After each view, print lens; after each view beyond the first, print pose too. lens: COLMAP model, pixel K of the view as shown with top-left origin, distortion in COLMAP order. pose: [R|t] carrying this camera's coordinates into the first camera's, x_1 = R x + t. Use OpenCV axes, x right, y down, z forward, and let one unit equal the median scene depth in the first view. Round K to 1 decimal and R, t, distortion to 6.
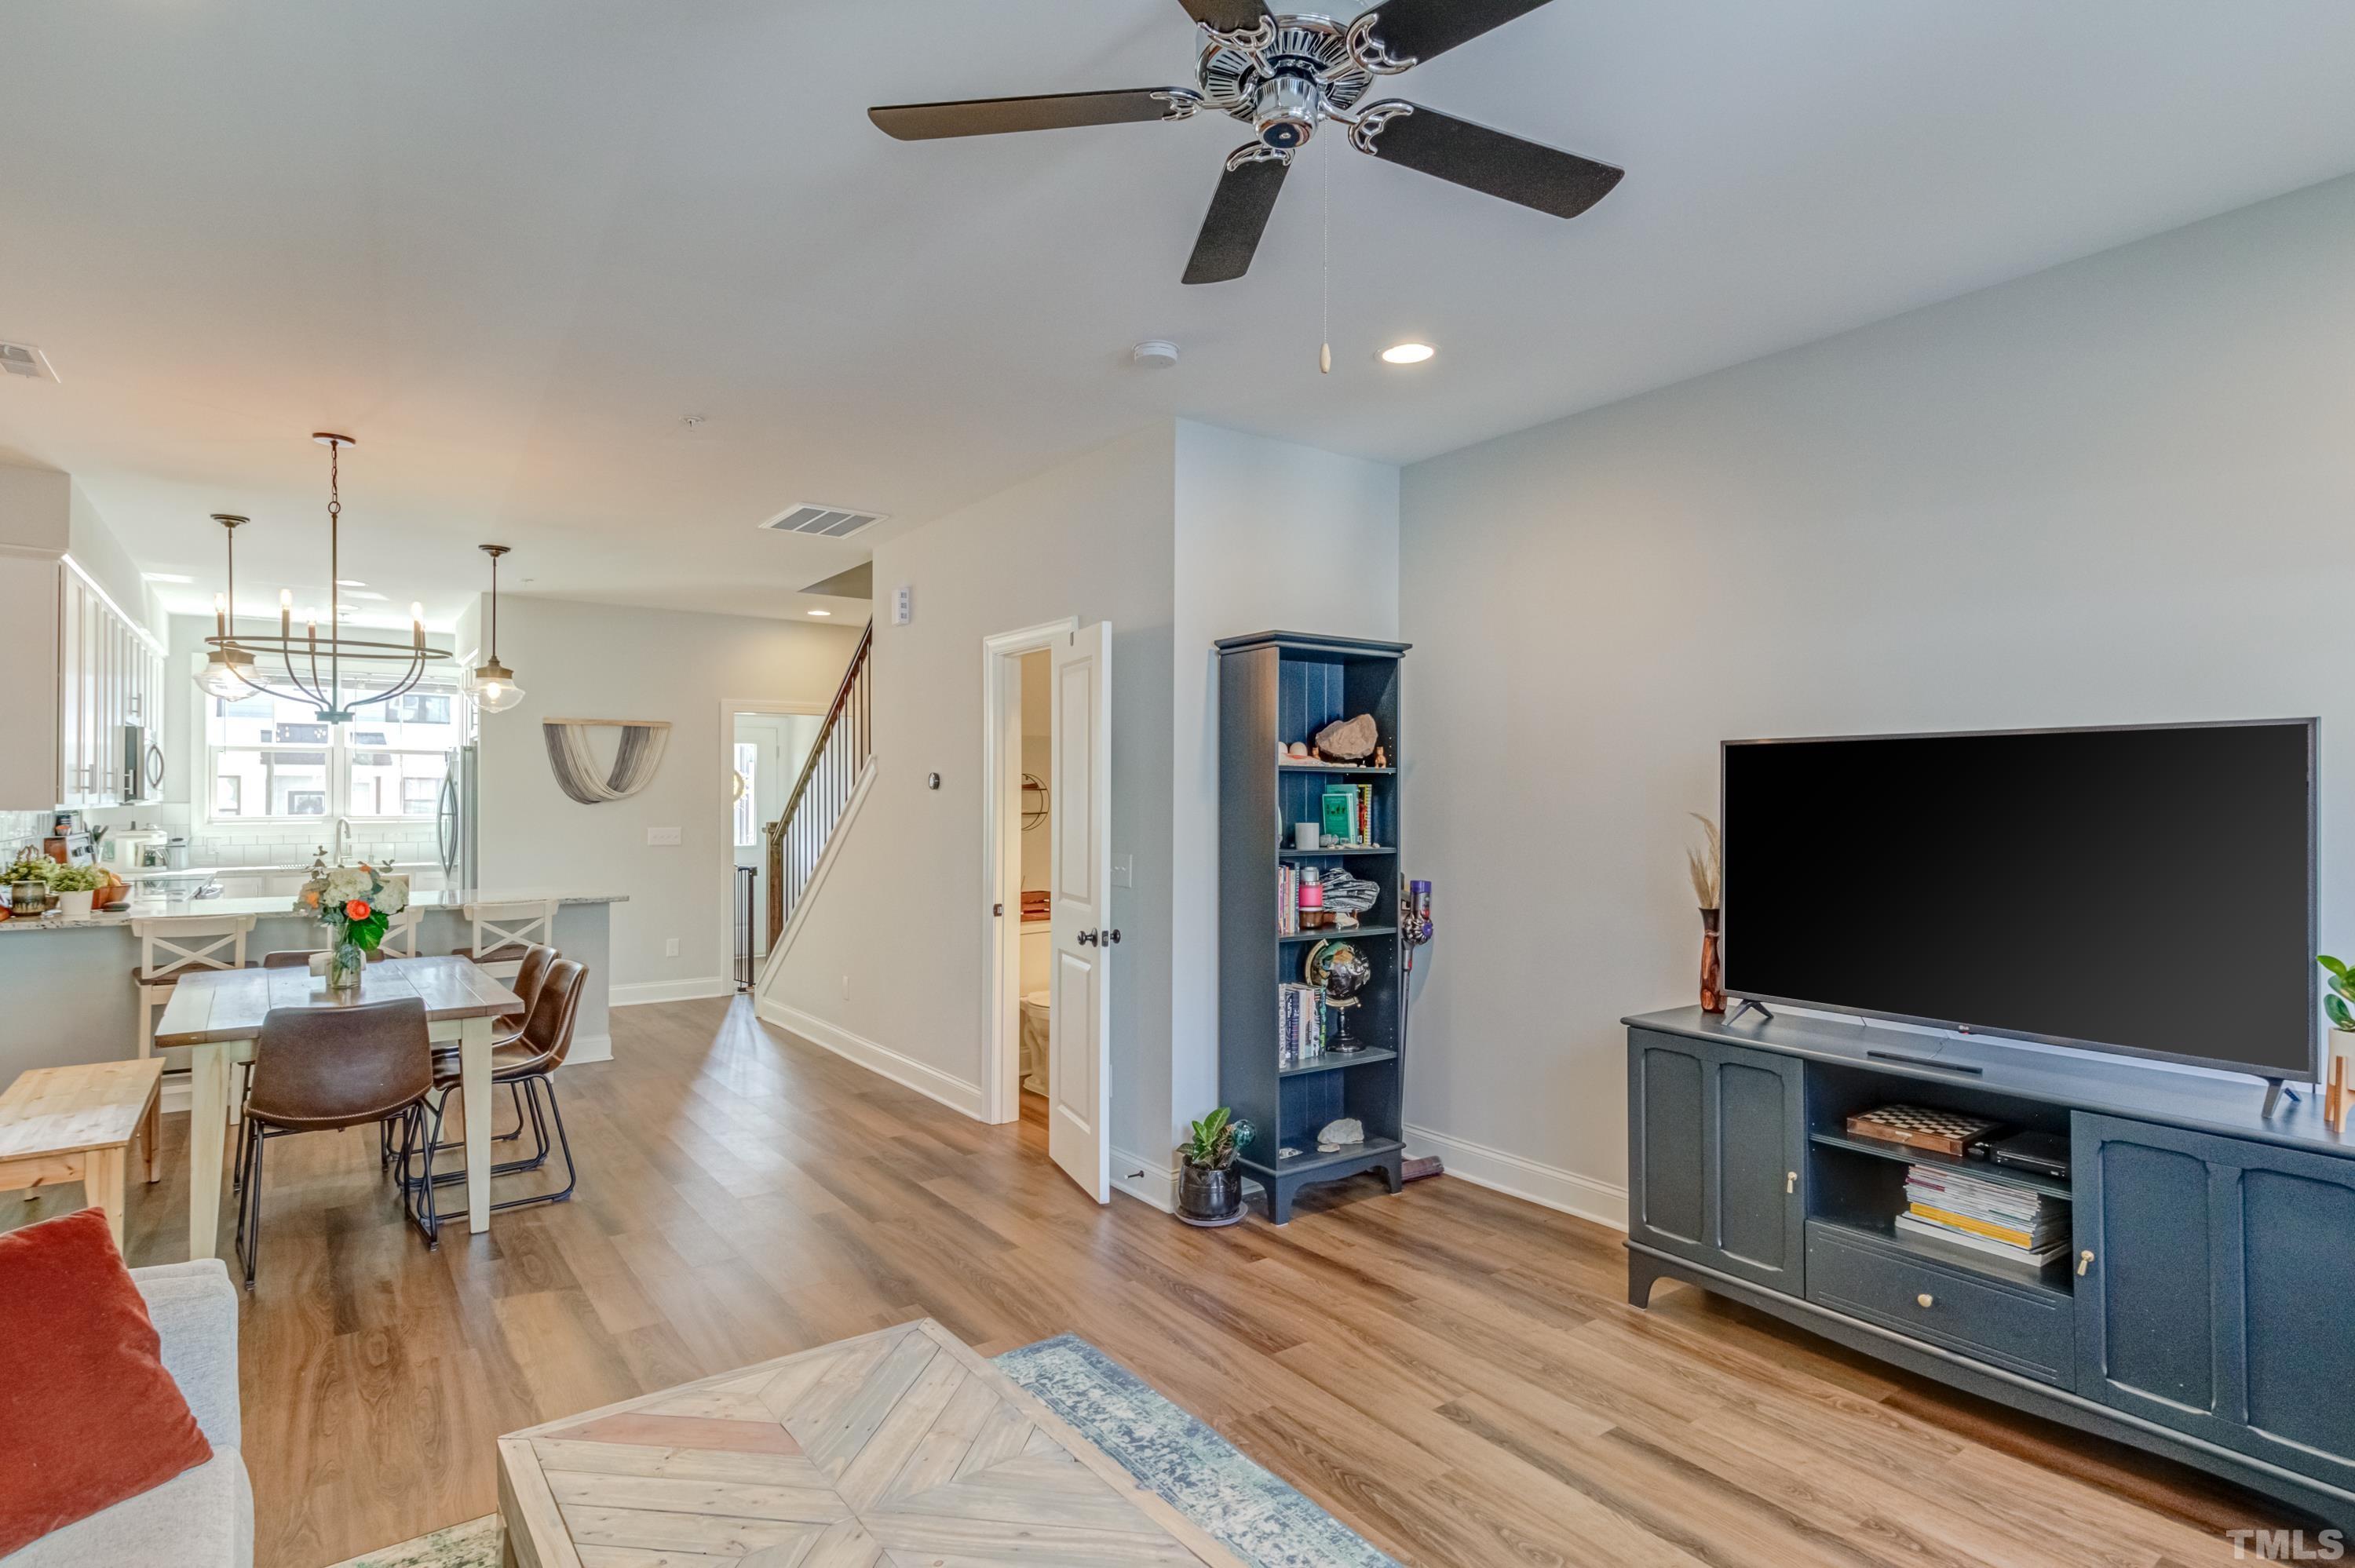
lens RADIAL K [[1211.8, 0, 1181.1], [0, 1211.8, 796.2], [0, 0, 1]] dist [0.030602, -0.009730]
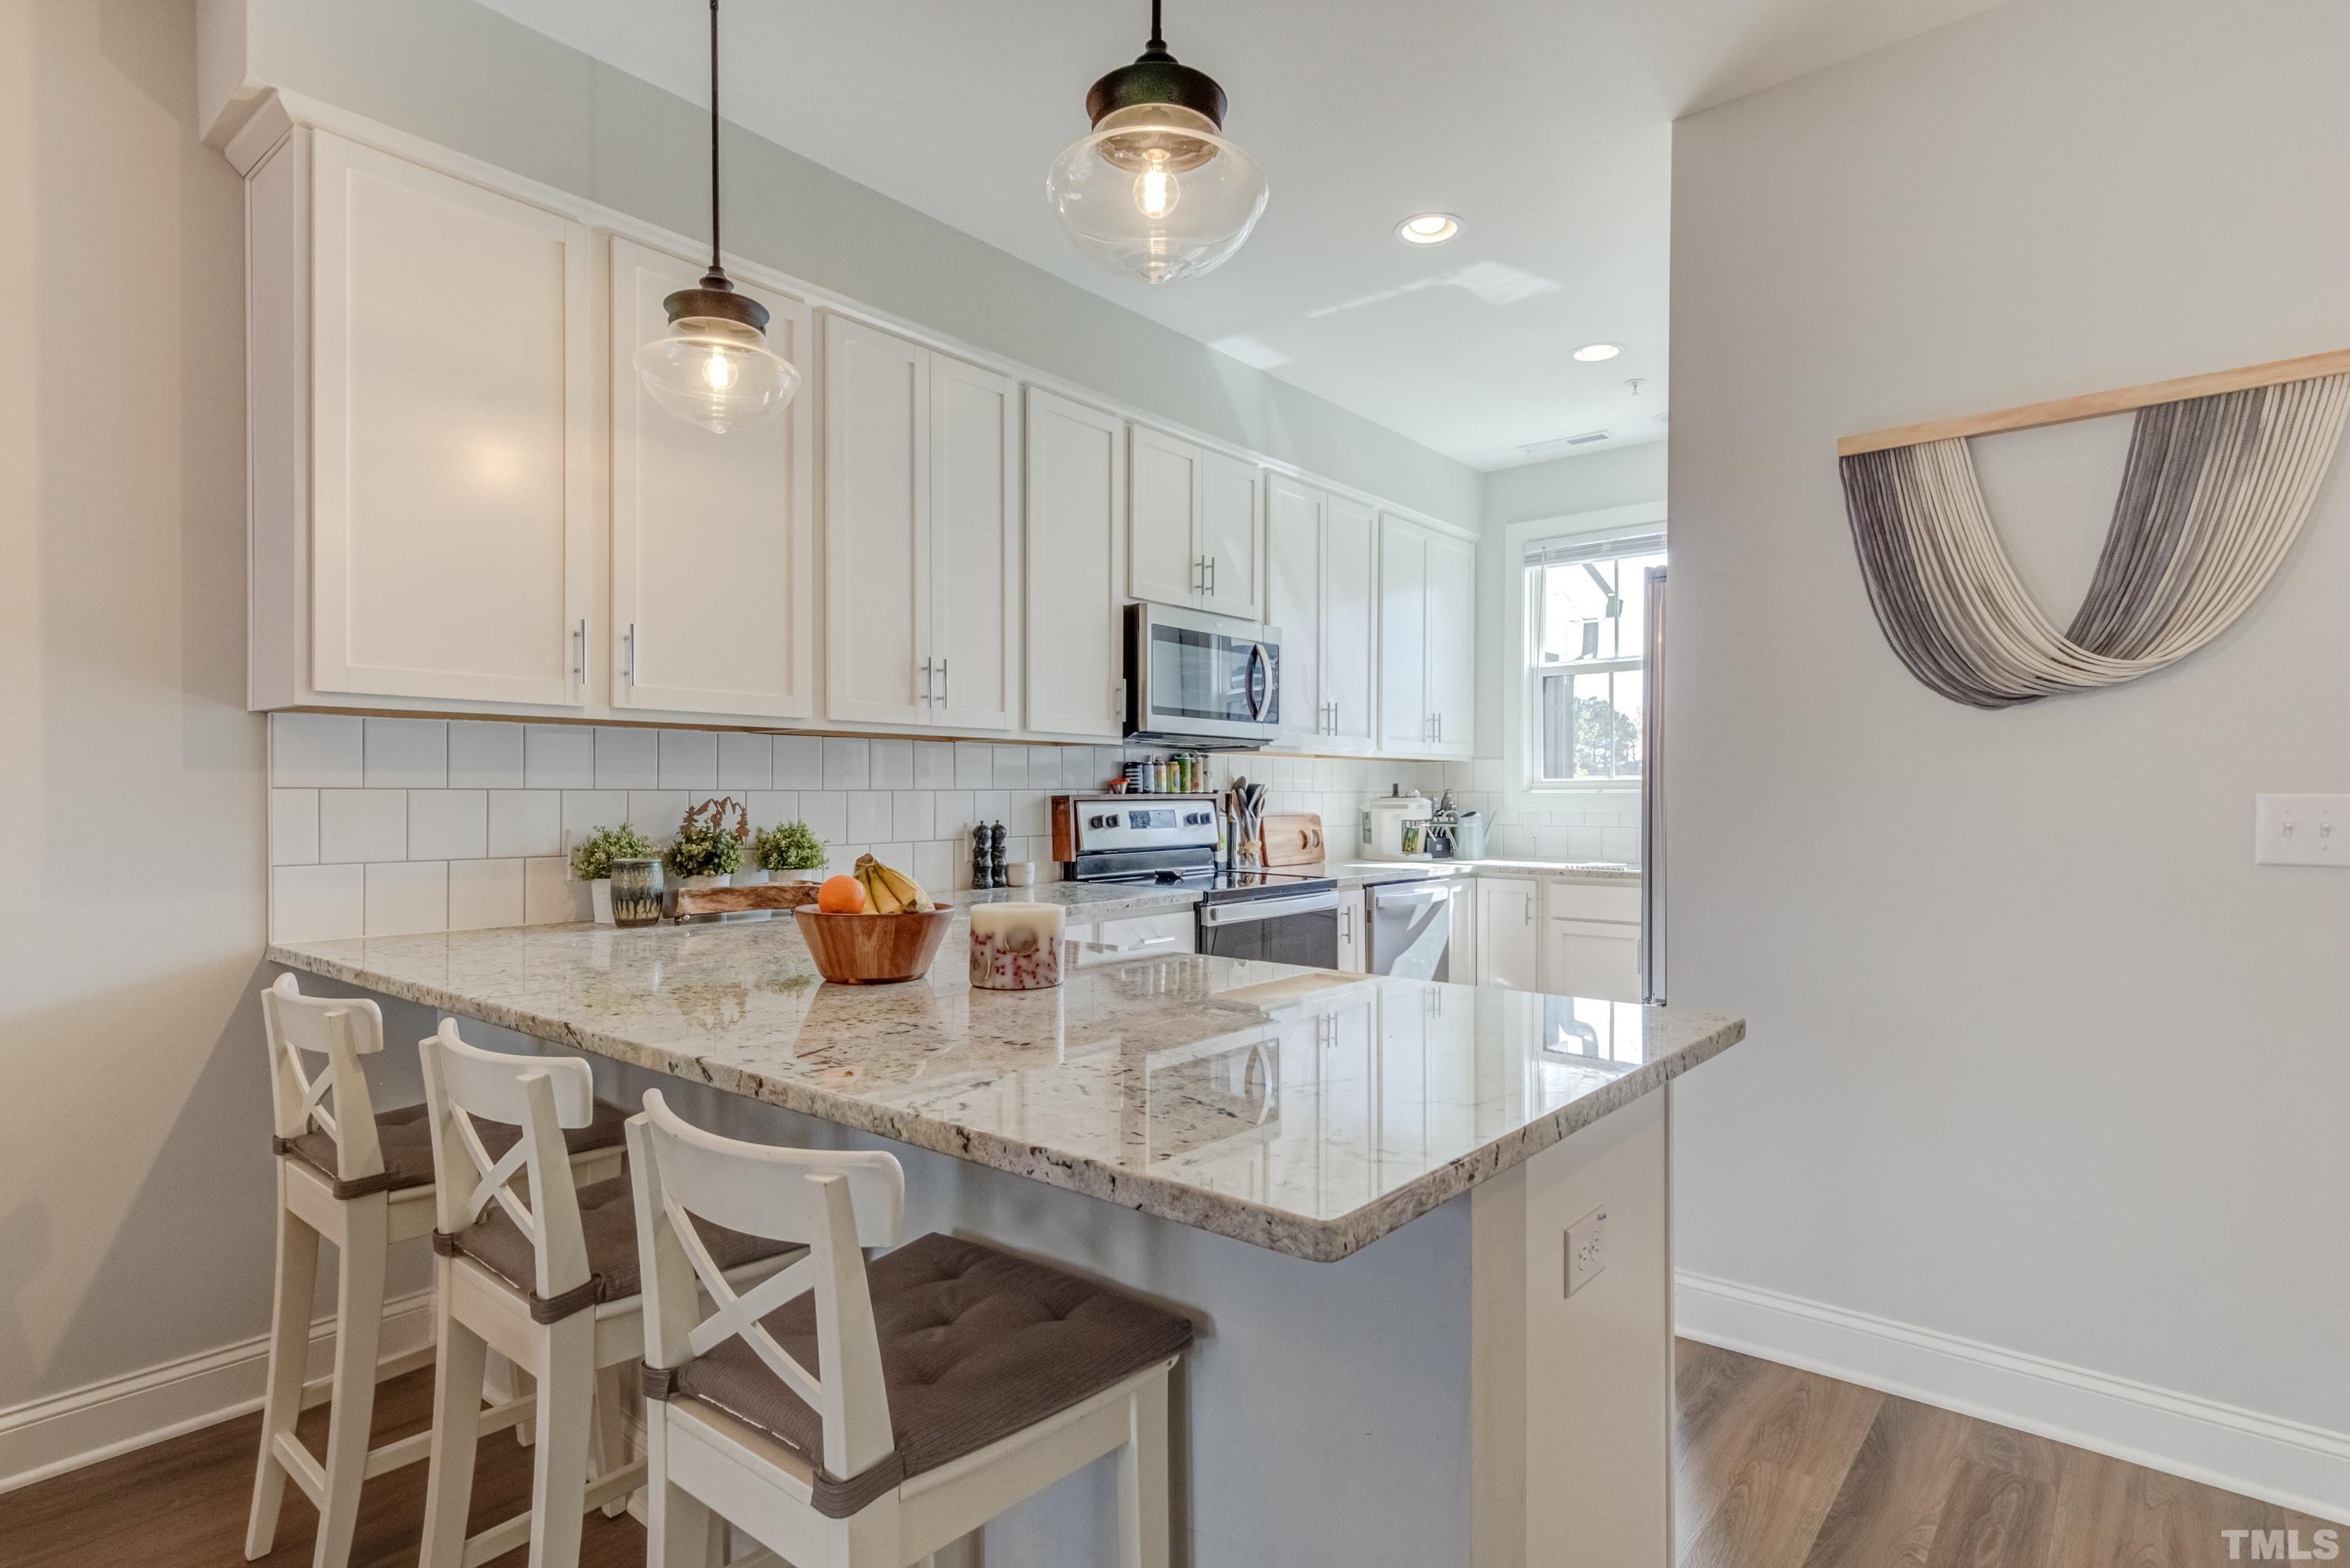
lens RADIAL K [[1209.3, 0, 1182.8], [0, 1209.3, 797.5], [0, 0, 1]] dist [0.030602, -0.009730]
pose [[0.256550, 0.003198, -0.966526, -0.518823], [-0.000915, 0.999995, 0.003066, 0.054683], [0.966531, 0.000098, 0.256551, 1.503357]]
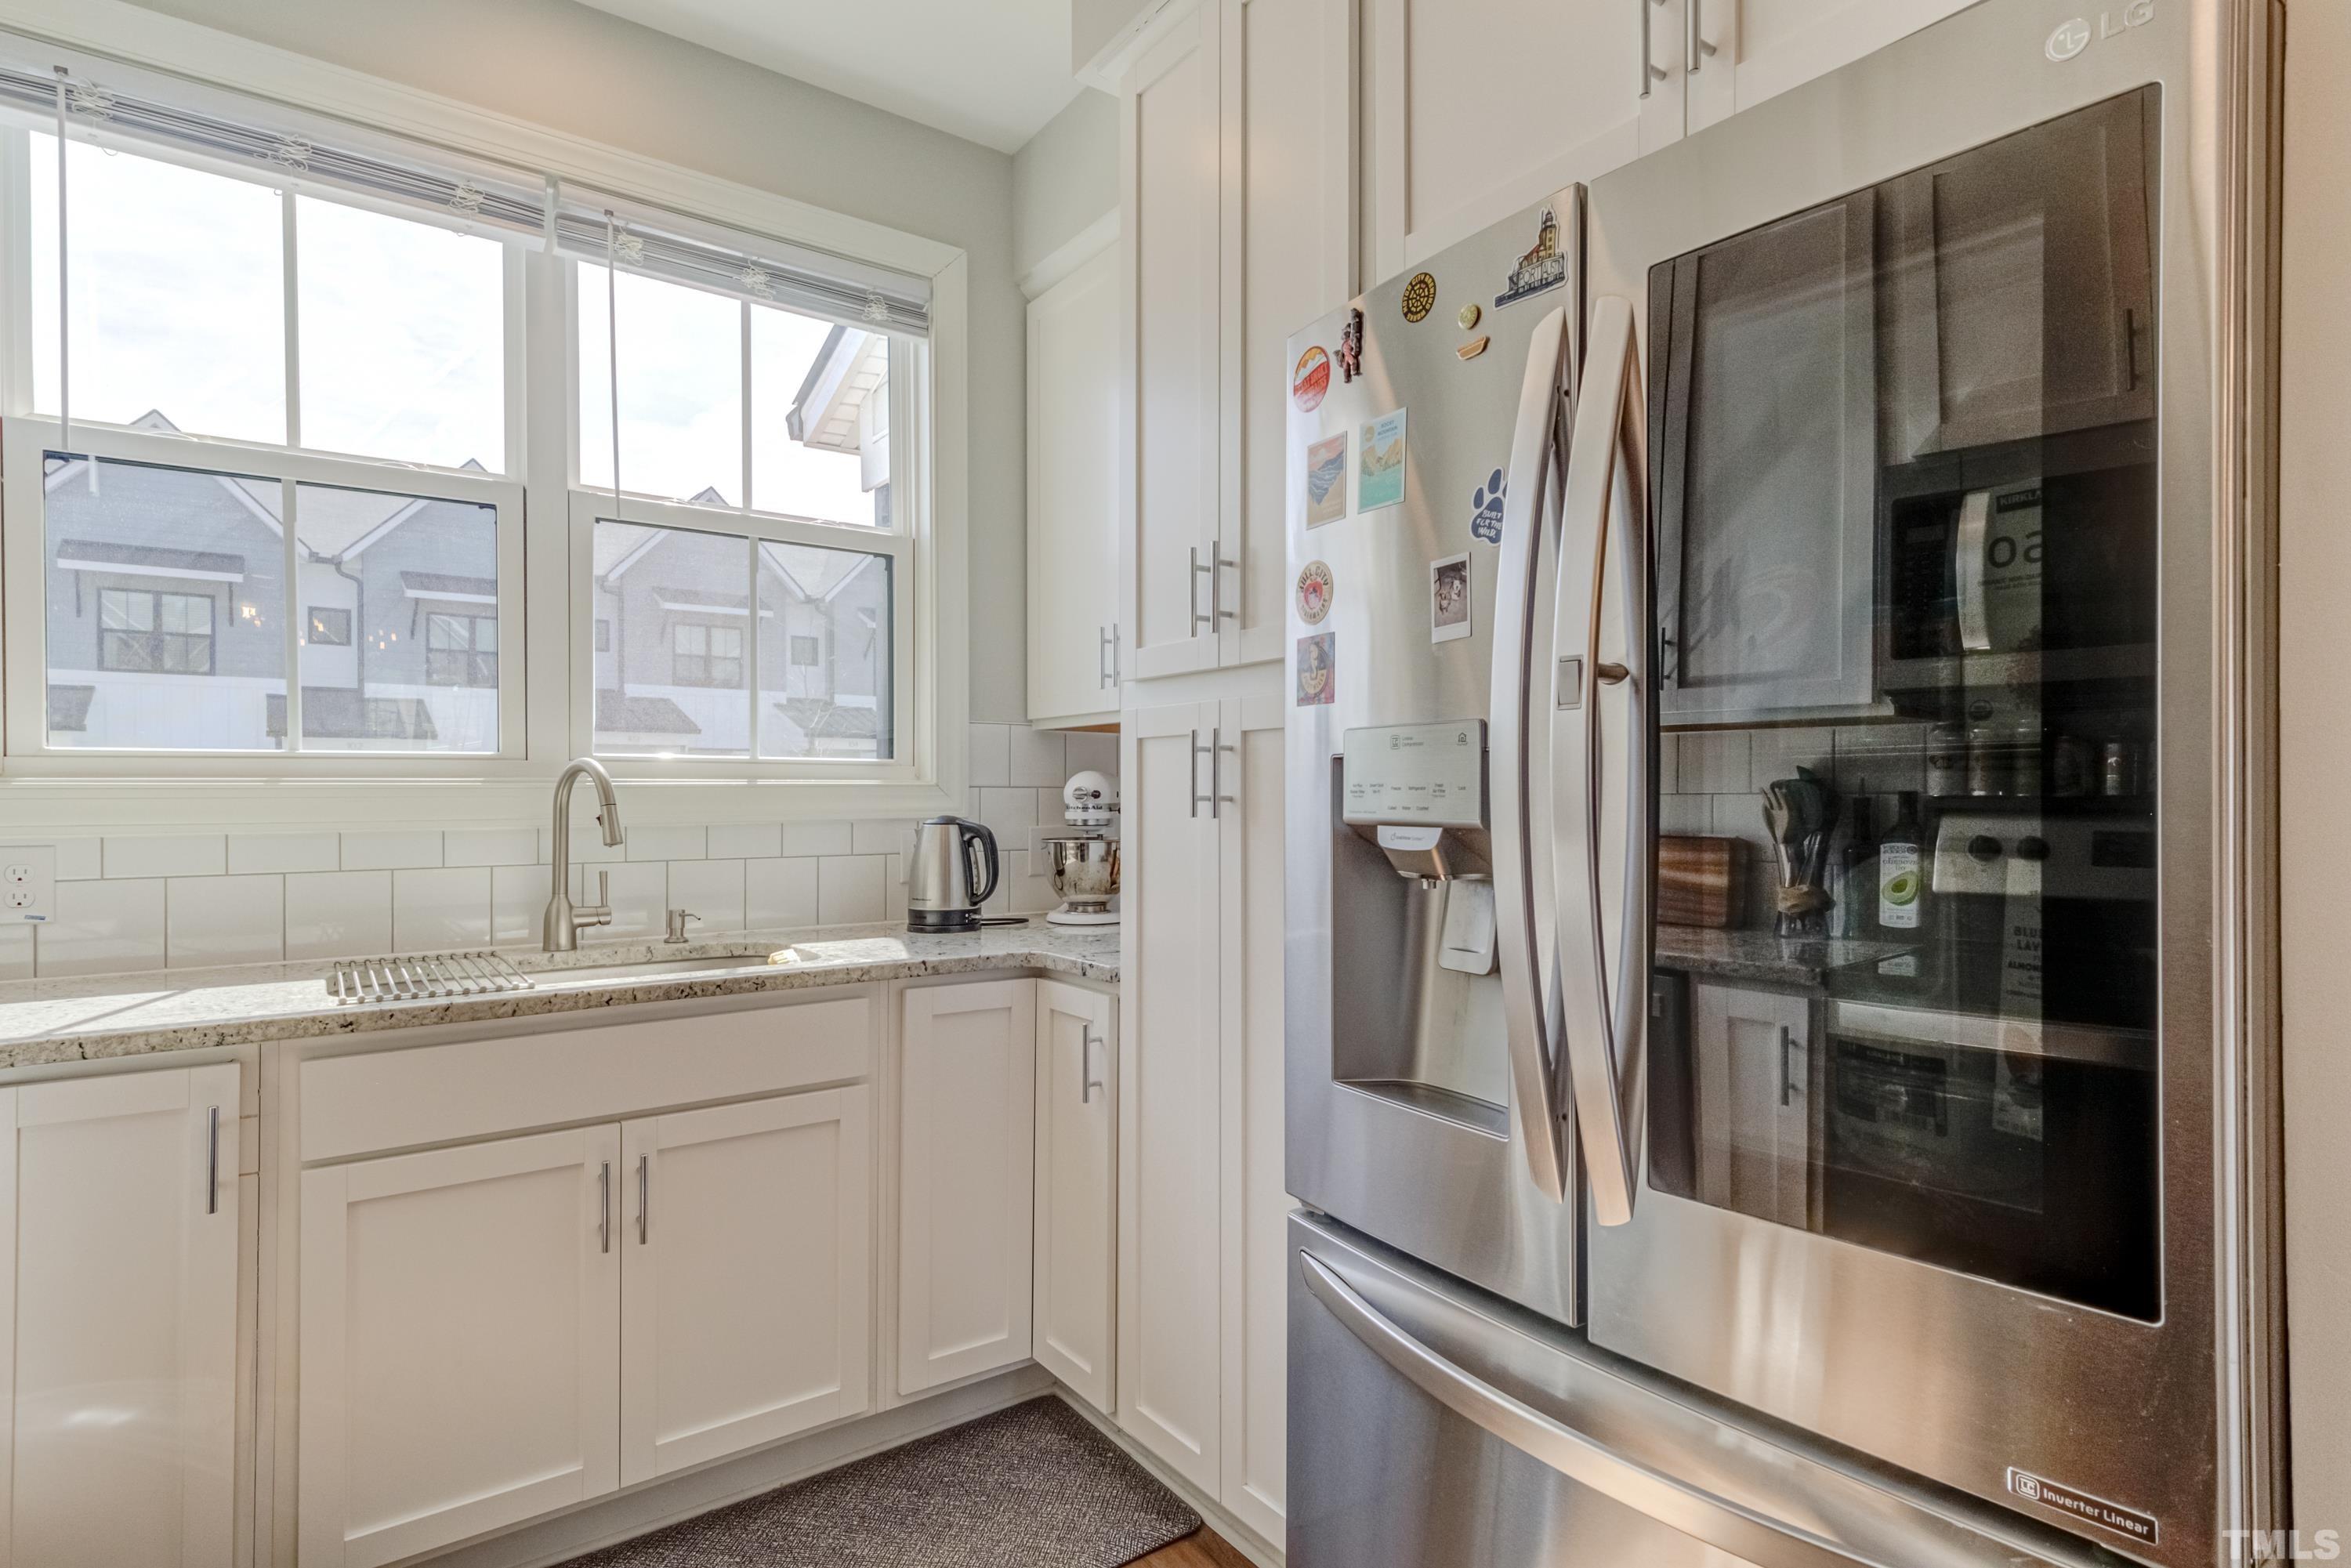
lens RADIAL K [[1209.9, 0, 1179.3], [0, 1209.9, 785.3], [0, 0, 1]] dist [0.030602, -0.009730]
pose [[0.999969, -0.000318, -0.007838, -1.304382], [0.000282, 0.999989, -0.004669, 0.055191], [0.007840, 0.004667, 0.999958, 1.767851]]
